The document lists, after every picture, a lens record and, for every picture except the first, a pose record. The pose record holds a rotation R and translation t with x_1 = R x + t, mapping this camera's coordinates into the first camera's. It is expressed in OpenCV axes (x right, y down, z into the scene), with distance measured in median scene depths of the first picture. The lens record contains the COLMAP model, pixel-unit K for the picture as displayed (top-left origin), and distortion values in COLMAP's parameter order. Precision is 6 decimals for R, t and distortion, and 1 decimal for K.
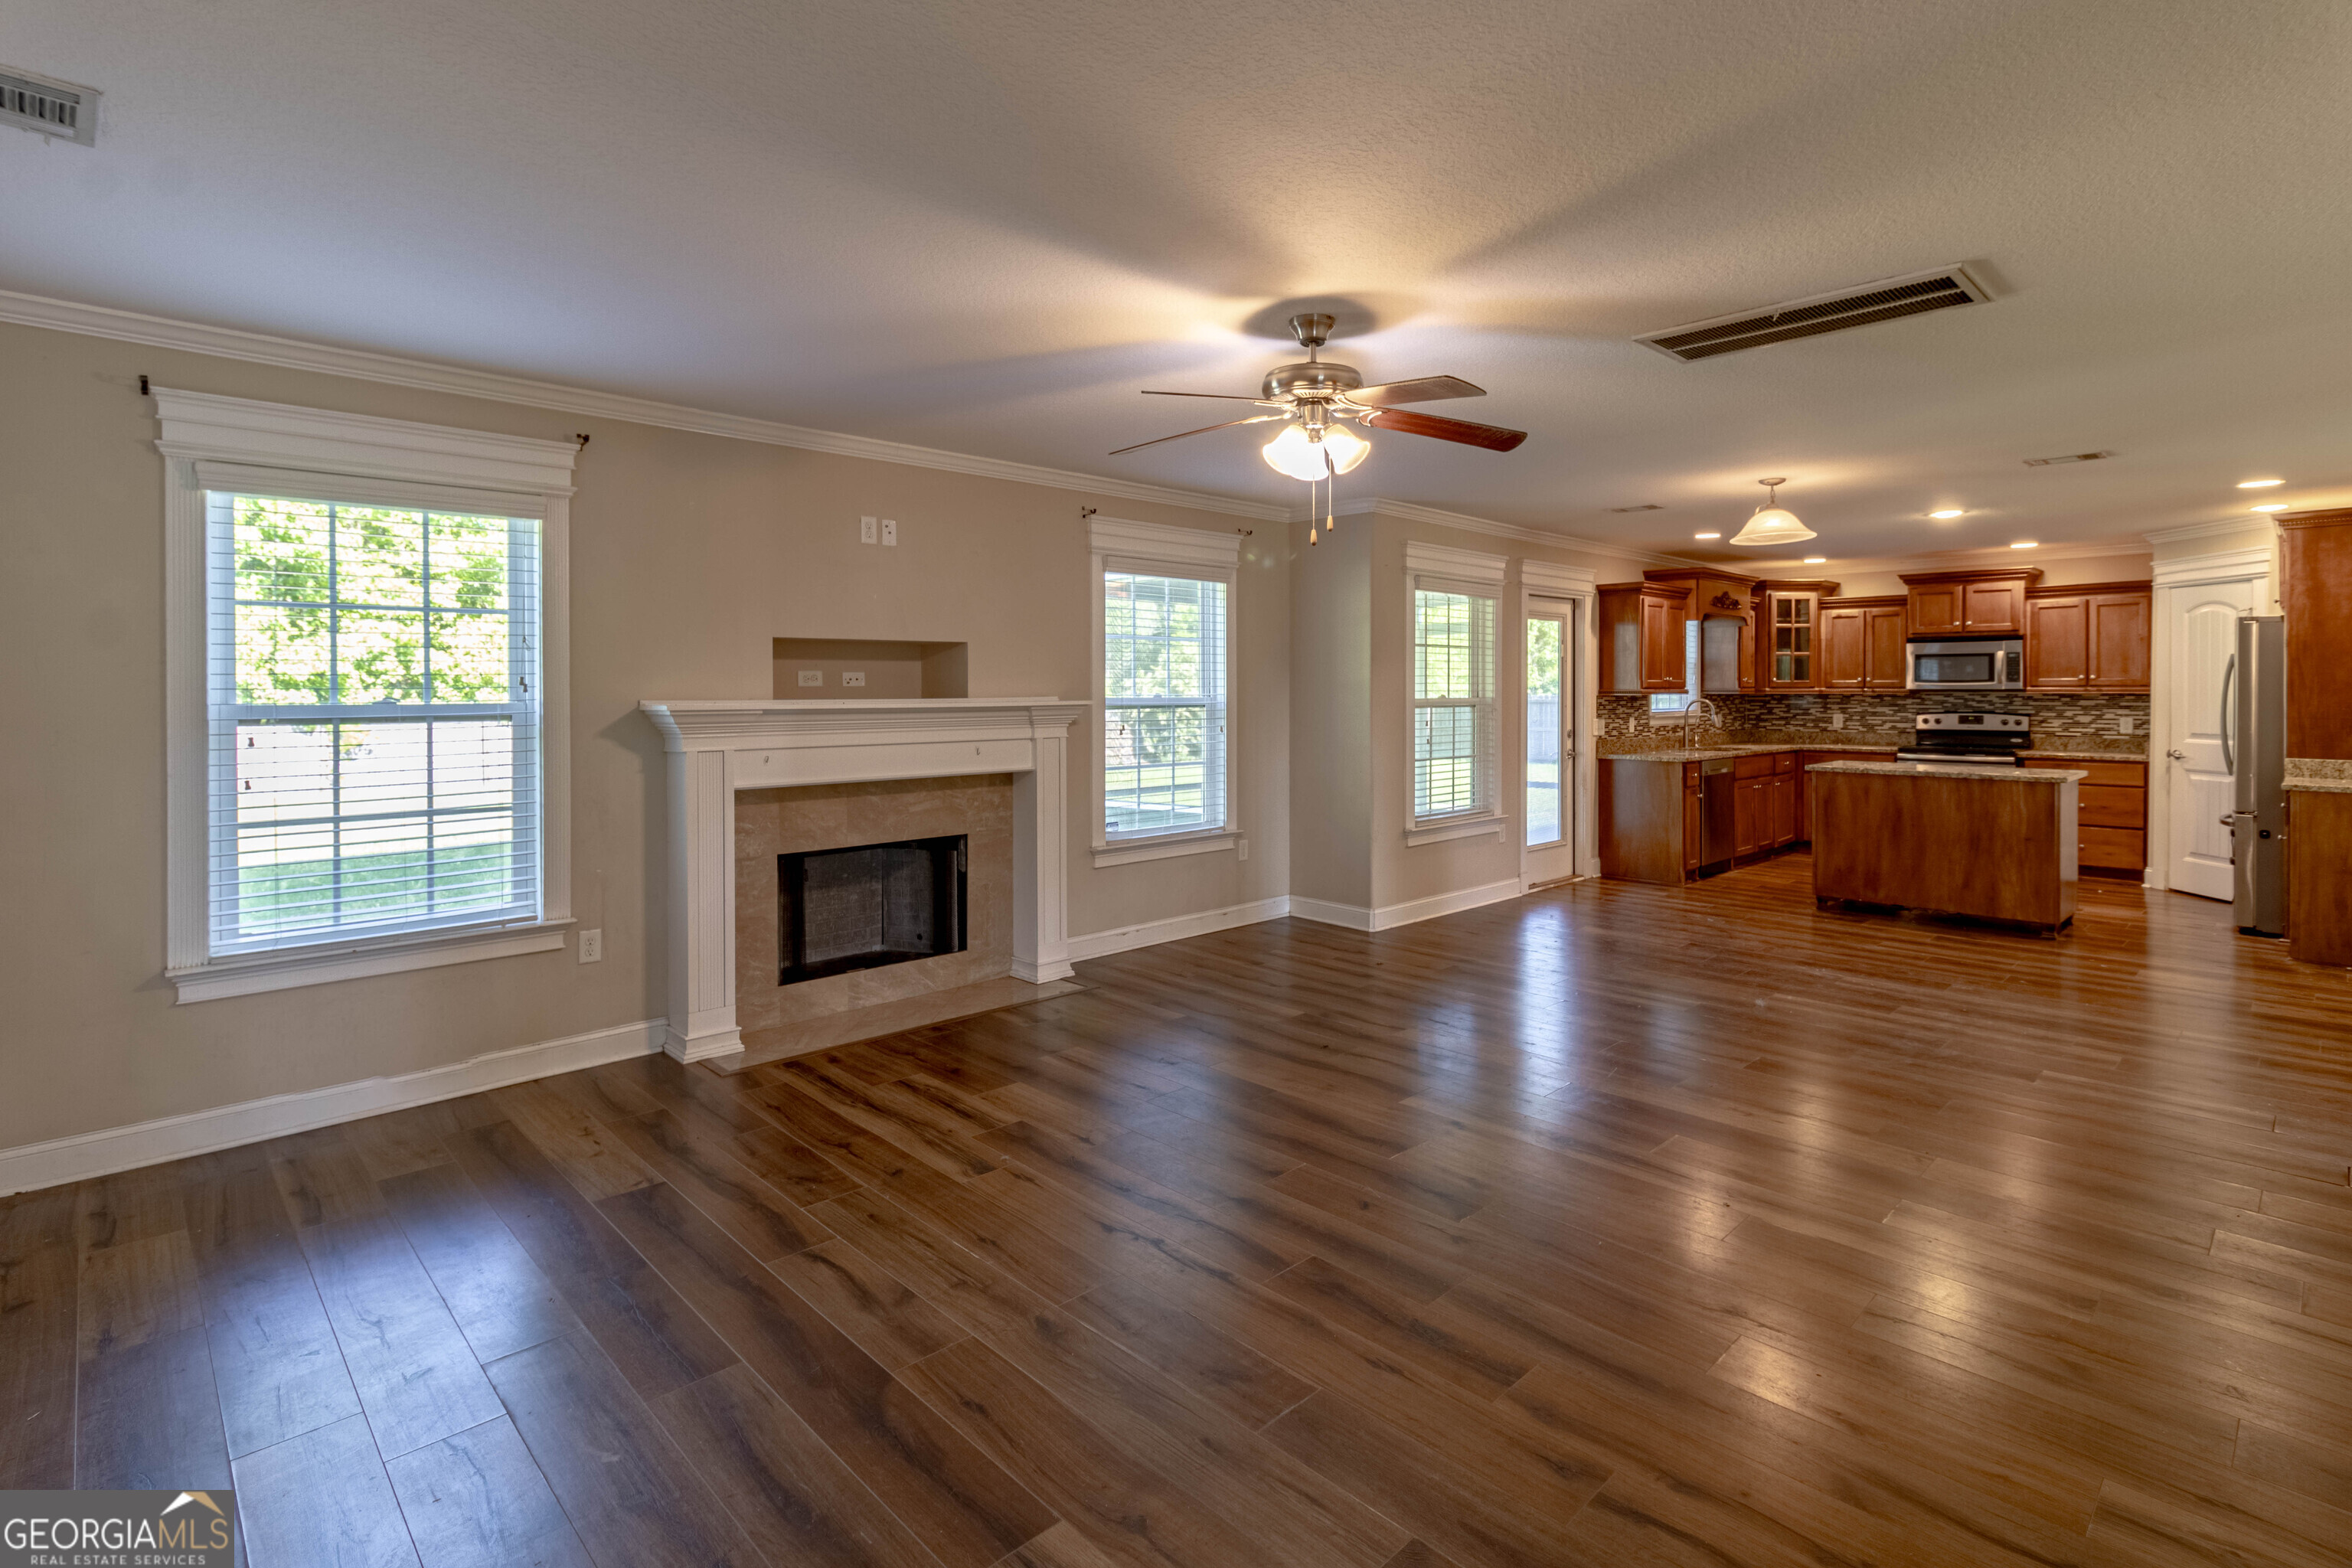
lens RADIAL K [[1081.0, 0, 1245.8], [0, 1081.0, 696.1], [0, 0, 1]] dist [0.002228, 0.001652]
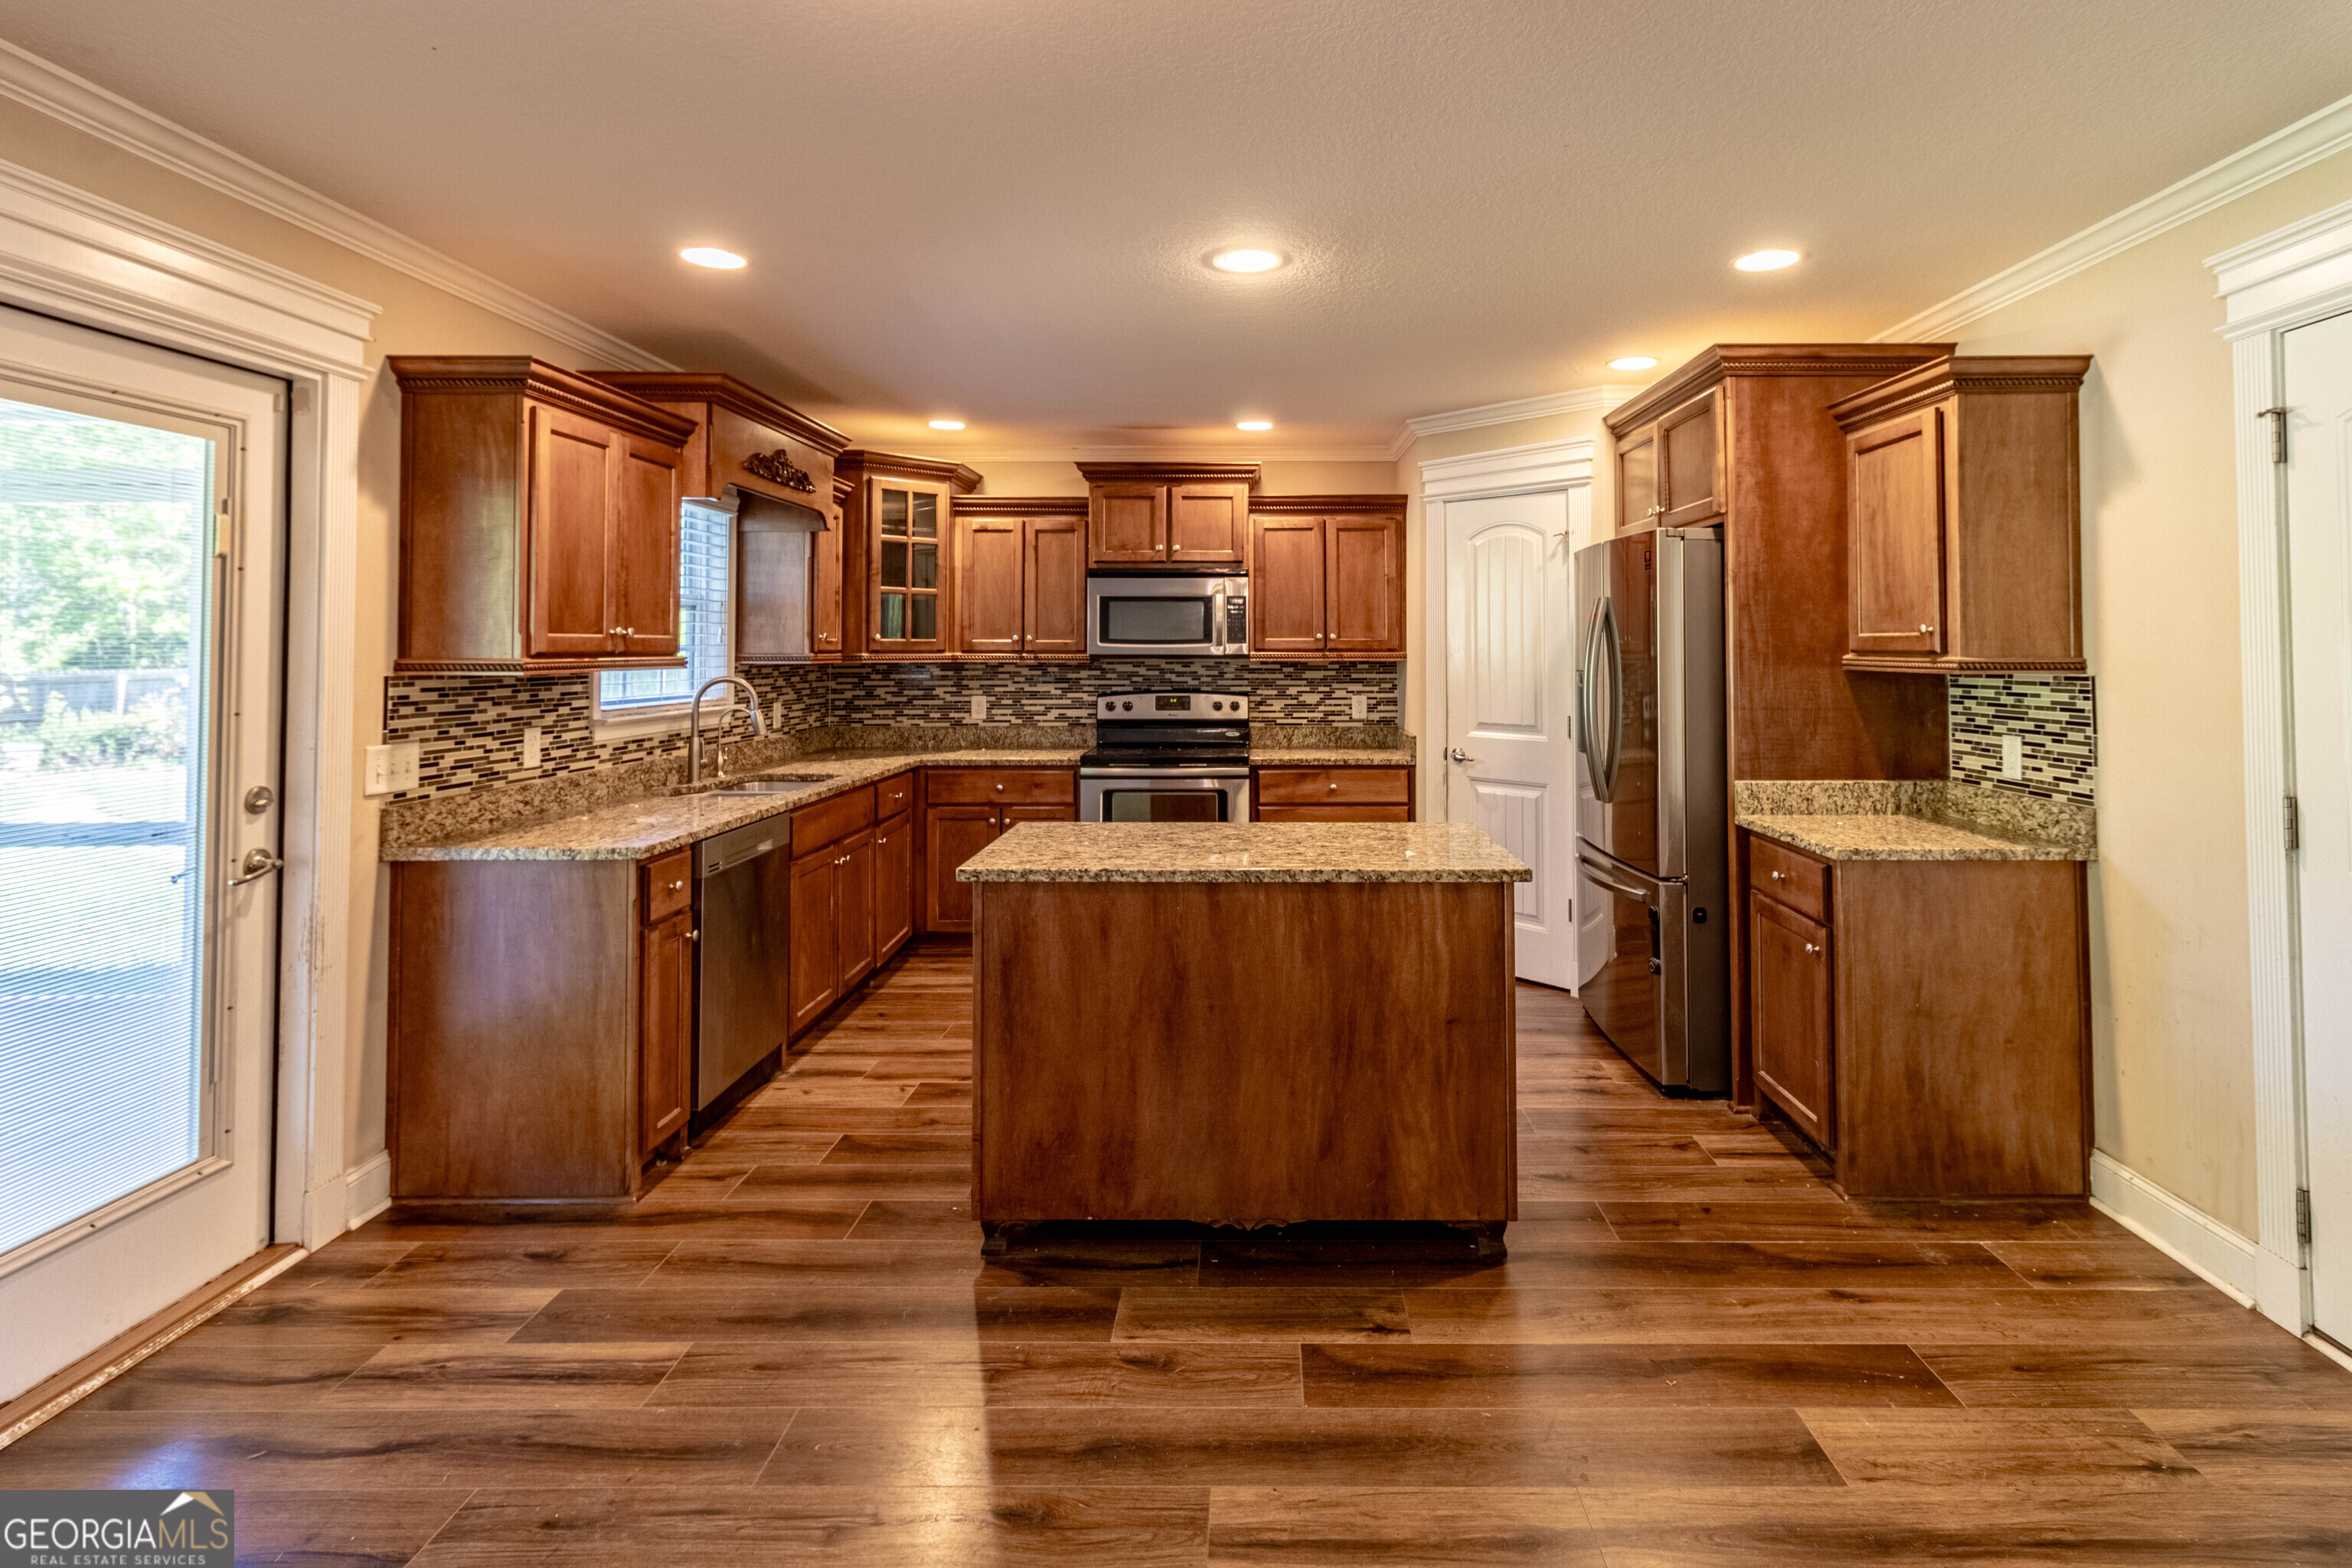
lens RADIAL K [[1081.0, 0, 1245.4], [0, 1081.0, 633.4], [0, 0, 1]] dist [0.002228, 0.001652]
pose [[0.710327, 0.011821, 0.703772, 0.276591], [0.003897, 0.999778, -0.020726, -0.005972], [-0.703861, 0.017465, 0.710123, 0.563677]]
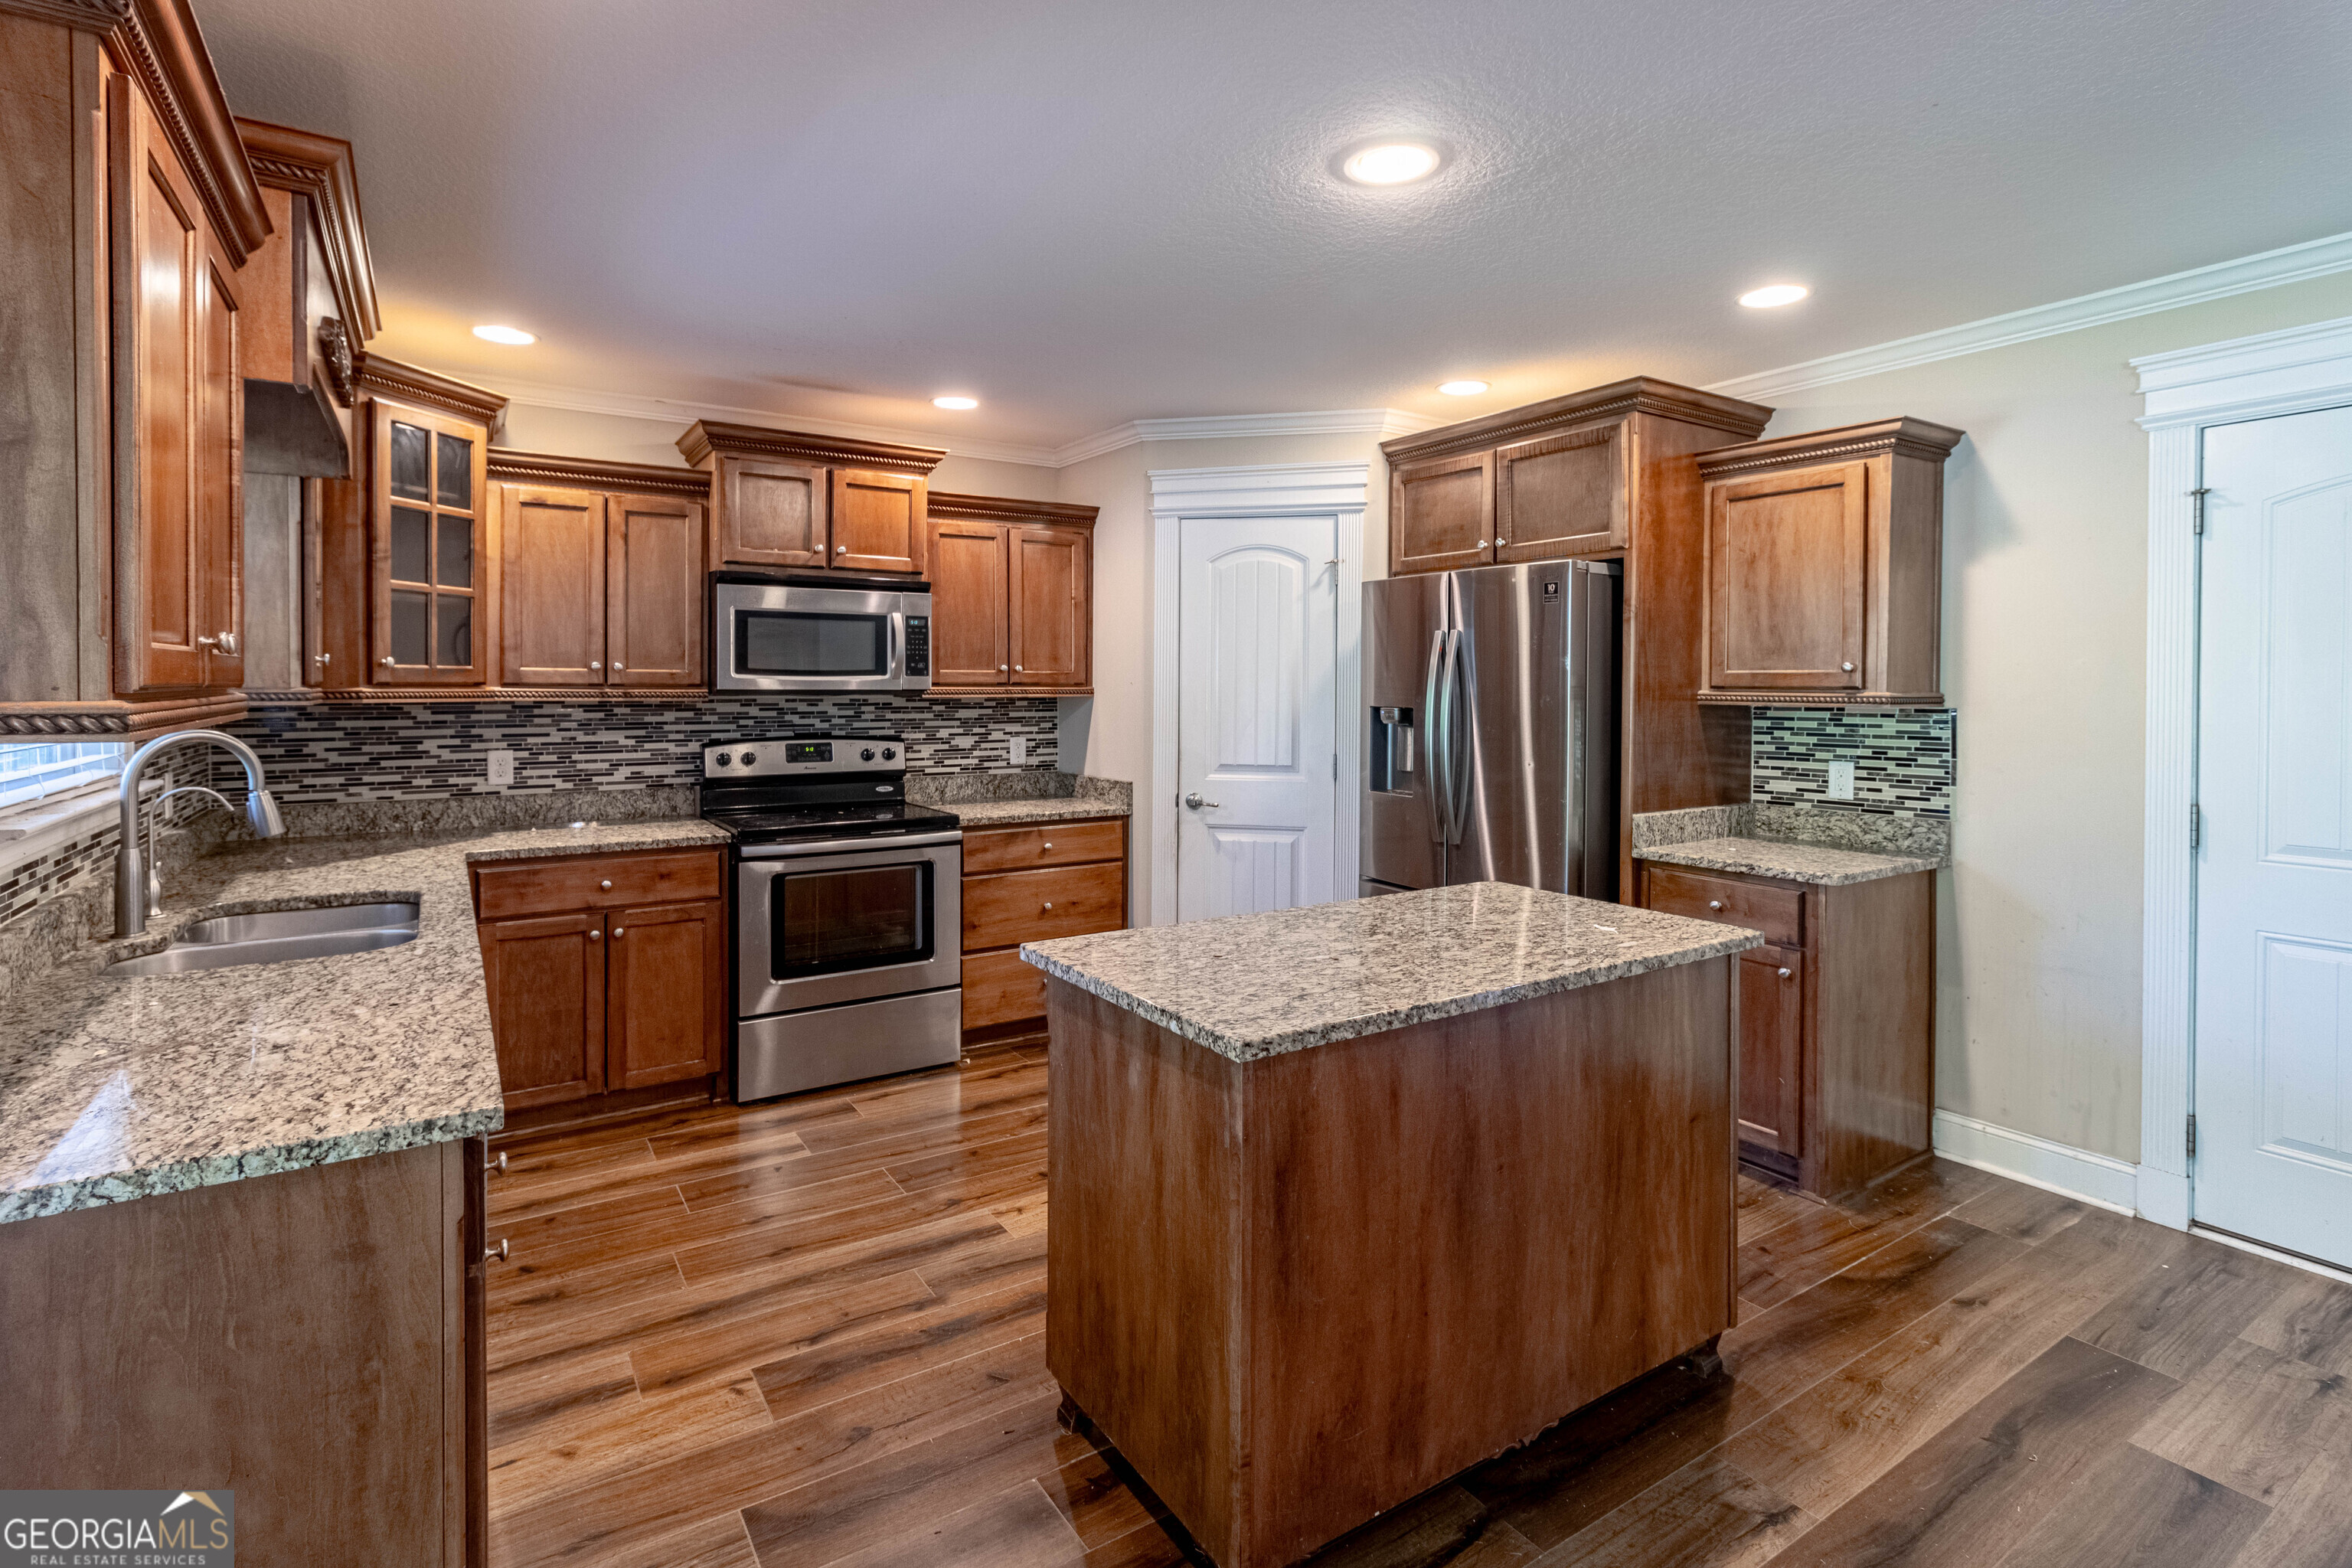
lens RADIAL K [[1081.0, 0, 1109.2], [0, 1081.0, 704.8], [0, 0, 1]] dist [0.002228, 0.001652]
pose [[0.231168, -0.015994, 0.972782, 0.248878], [0.003509, 0.999872, 0.015605, -0.007252], [-0.972907, -0.000194, 0.231195, 0.818622]]
